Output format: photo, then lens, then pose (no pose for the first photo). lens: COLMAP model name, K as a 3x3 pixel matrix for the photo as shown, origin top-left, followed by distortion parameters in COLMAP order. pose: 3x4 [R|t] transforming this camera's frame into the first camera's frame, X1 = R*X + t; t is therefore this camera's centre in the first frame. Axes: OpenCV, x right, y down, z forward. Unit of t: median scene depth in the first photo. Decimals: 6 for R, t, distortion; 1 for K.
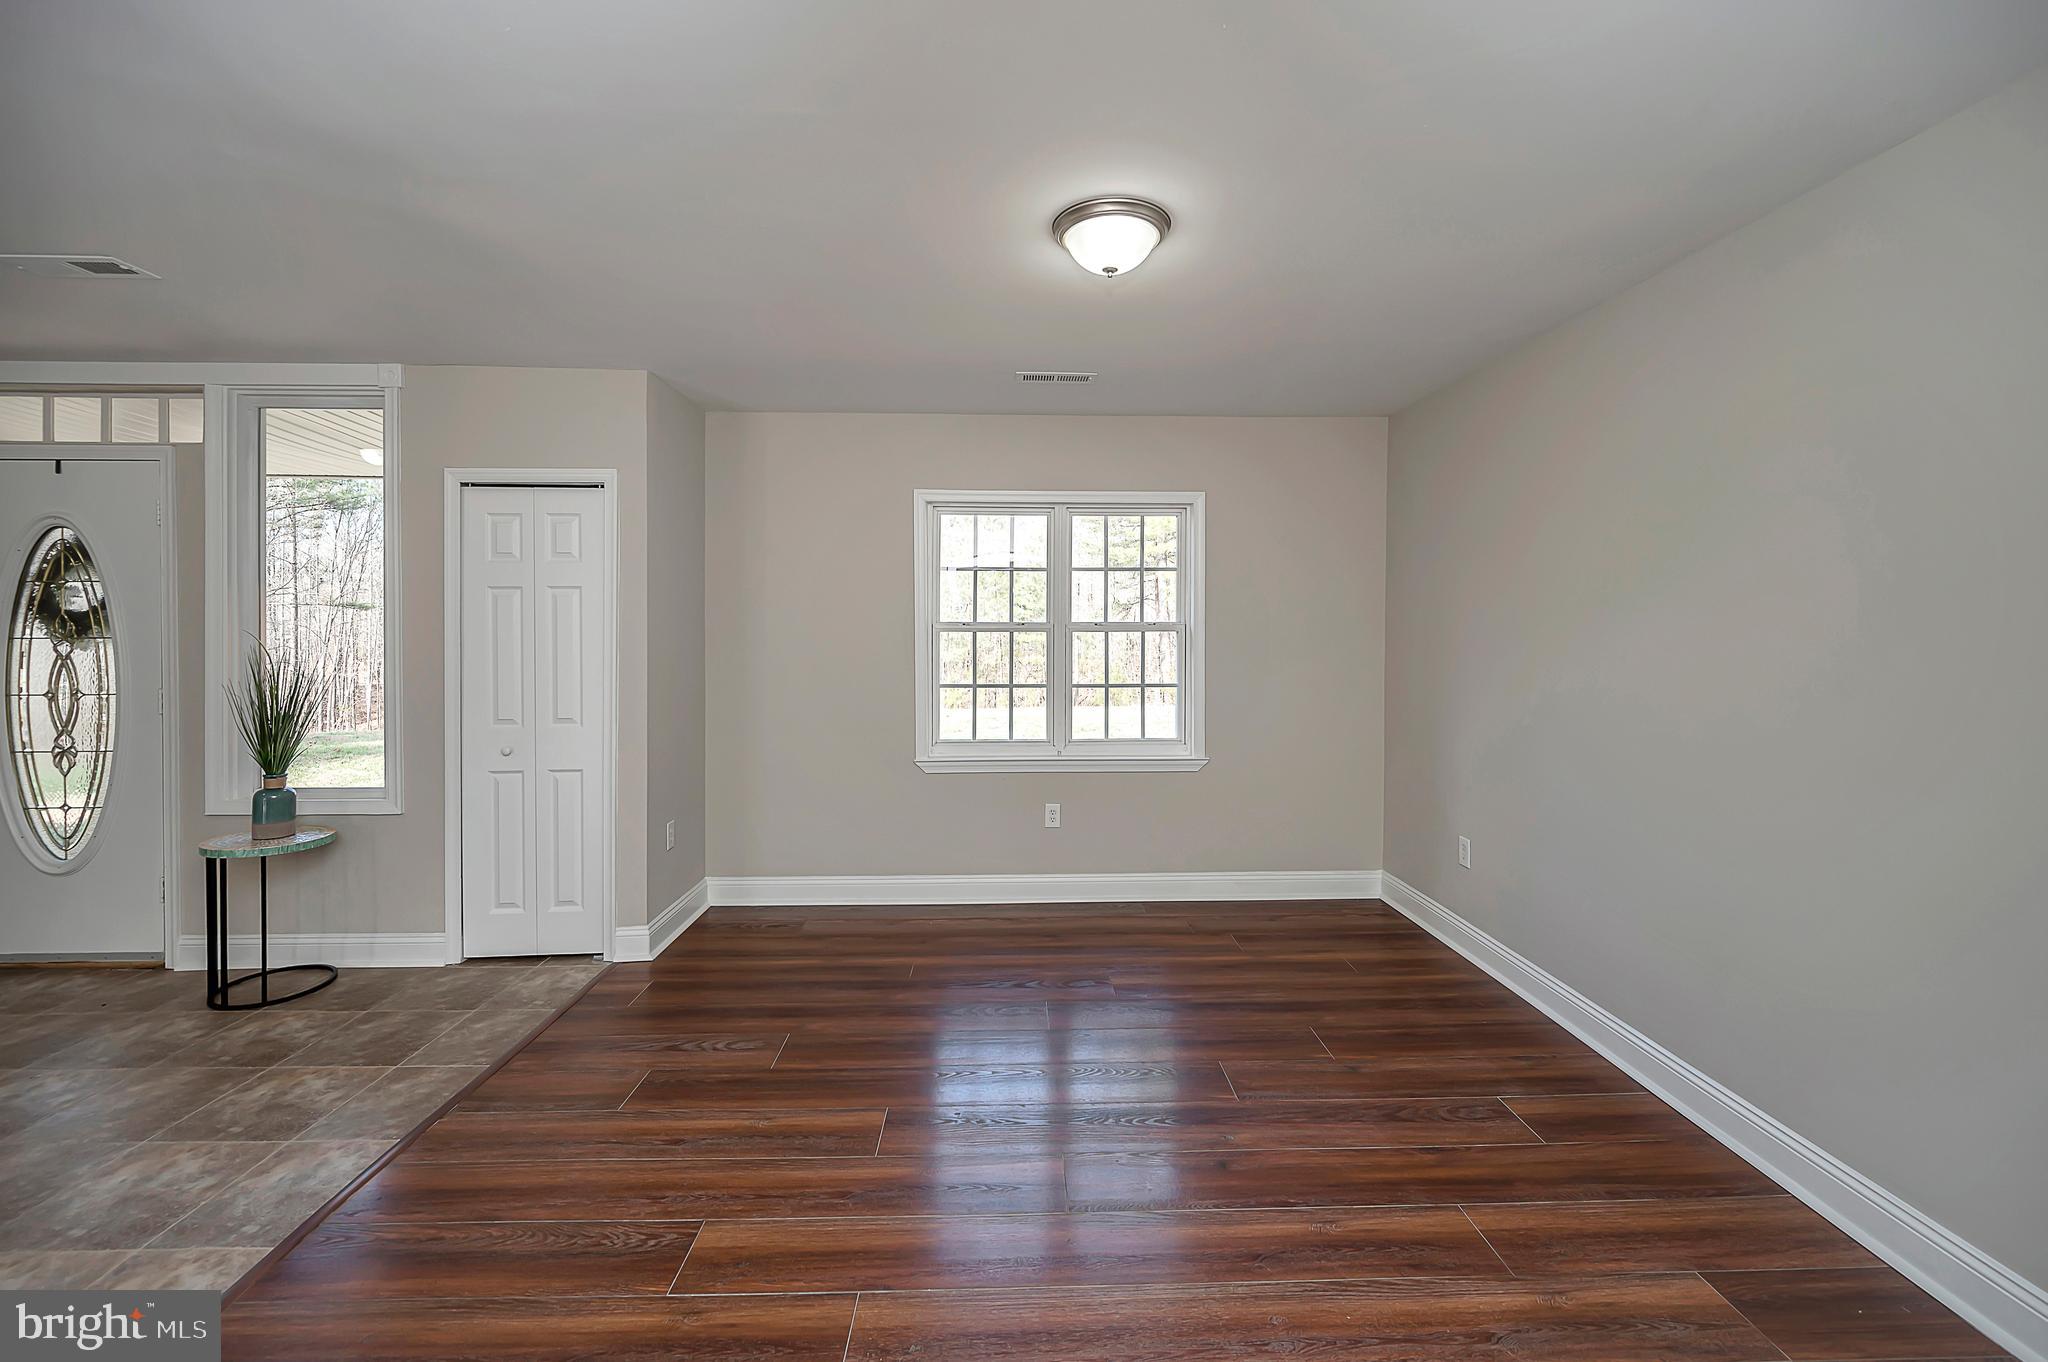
lens RADIAL K [[822.8, 0, 1023.2], [0, 822.8, 634.5], [0, 0, 1]] dist [-0.002256, -0.000314]
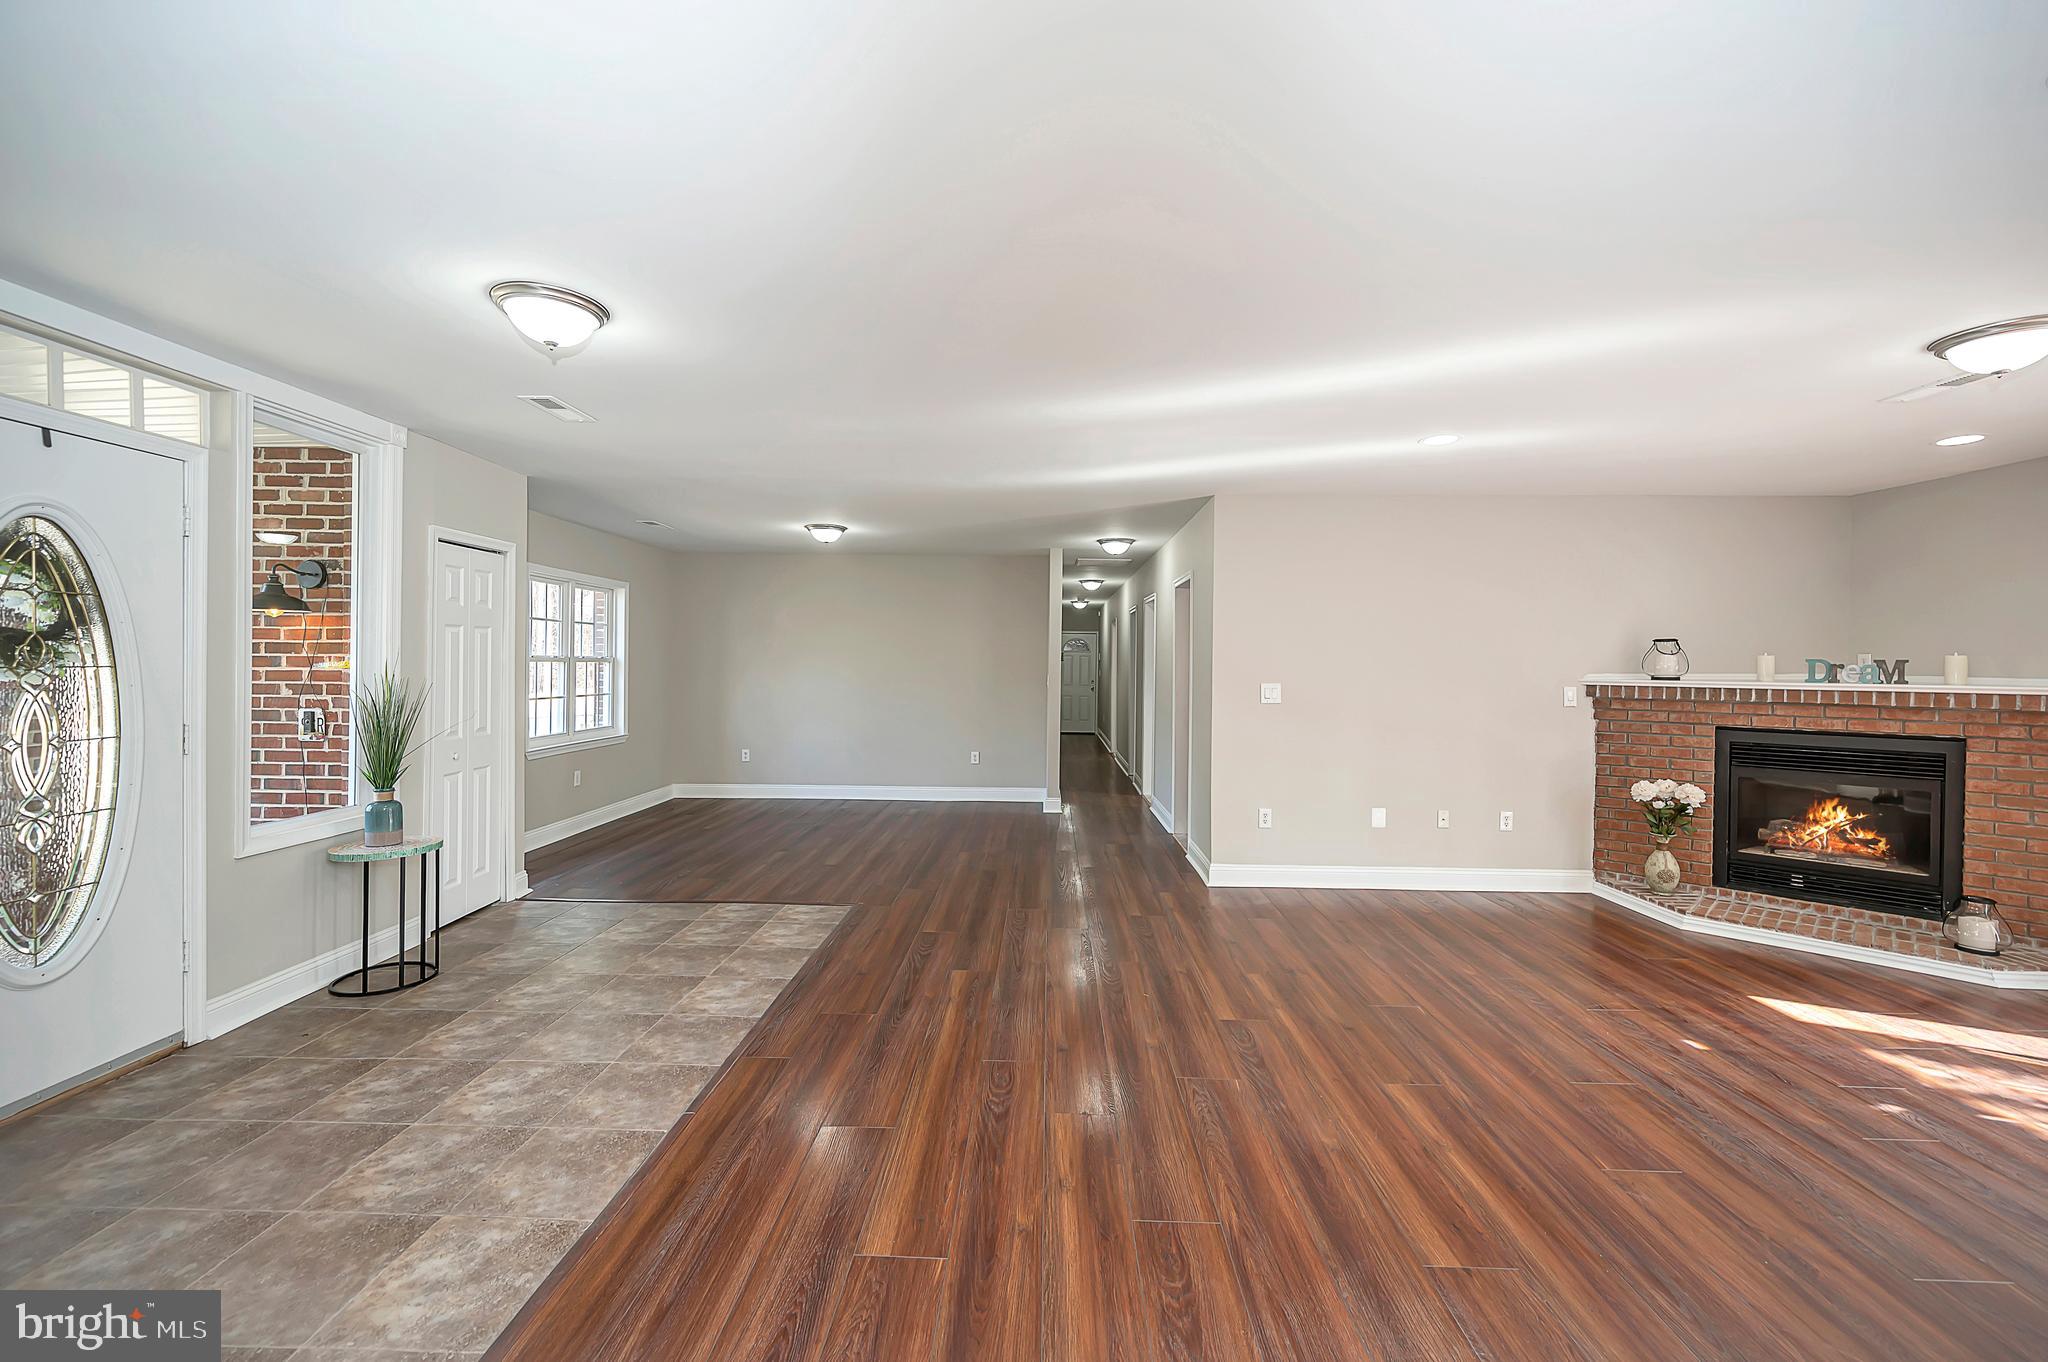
lens RADIAL K [[818.1, 0, 1025.2], [0, 818.1, 665.2], [0, 0, 1]] dist [0.003551, 0.000111]
pose [[0.054305, -0.000671, 0.998524, -1.867036], [0.003366, 0.999994, 0.000489, 0.005480], [-0.998519, 0.003334, 0.054306, 0.068325]]
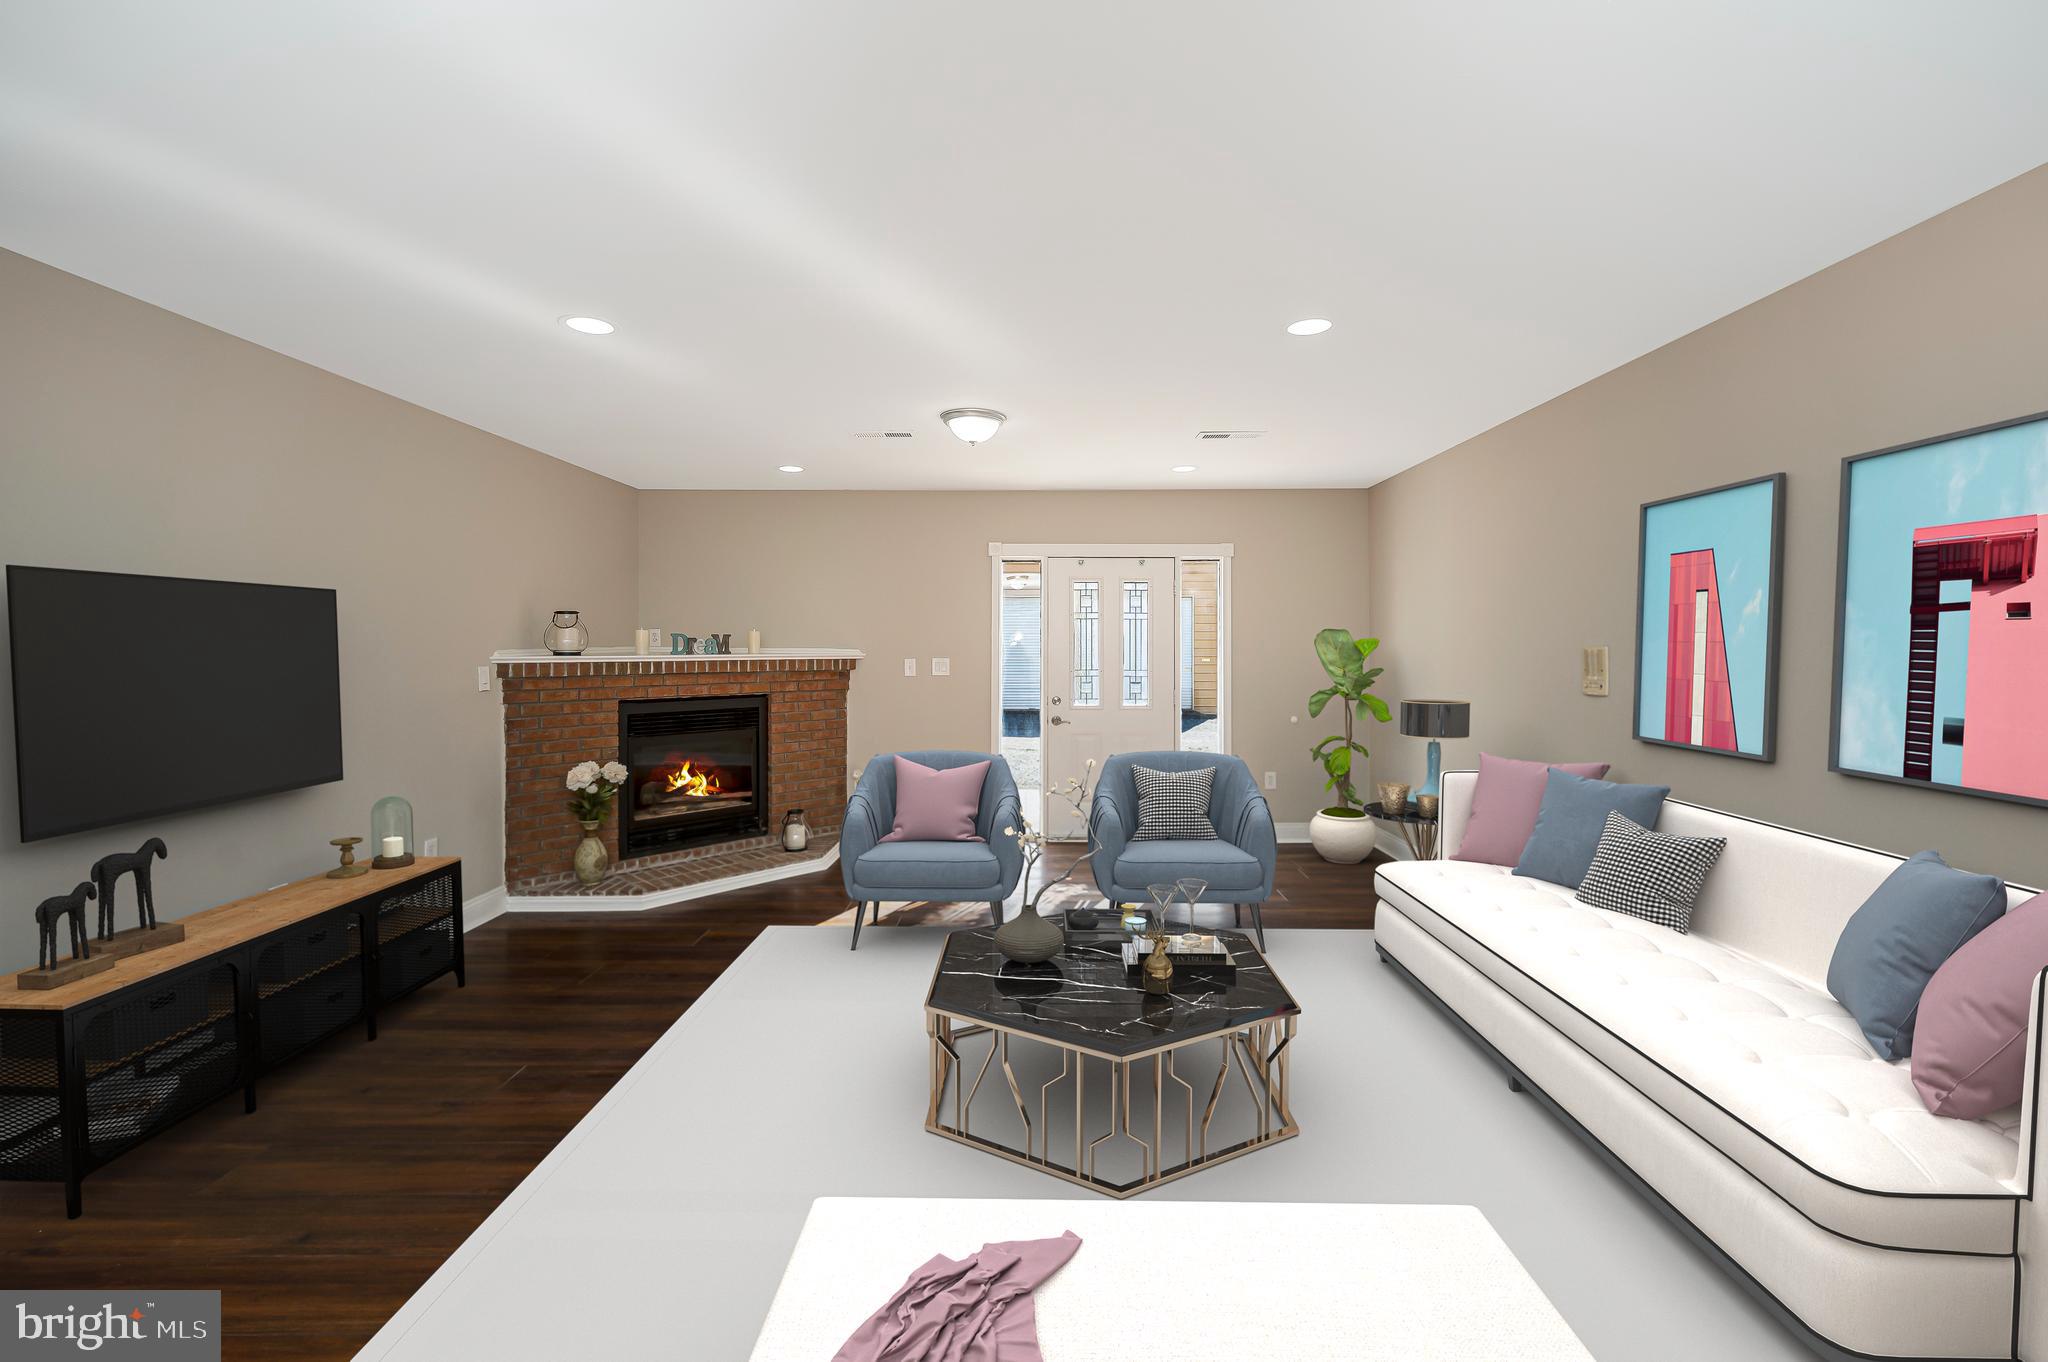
lens RADIAL K [[850.1, 0, 1030.0], [0, 850.1, 649.6], [0, 0, 1]] dist [0.000391, -0.000015]
pose [[-0.999555, 0.001229, 0.029790, -1.155304], [0.001786, 0.999823, 0.018702, 0.001949], [-0.029762, 0.018747, -0.999381, 0.389357]]
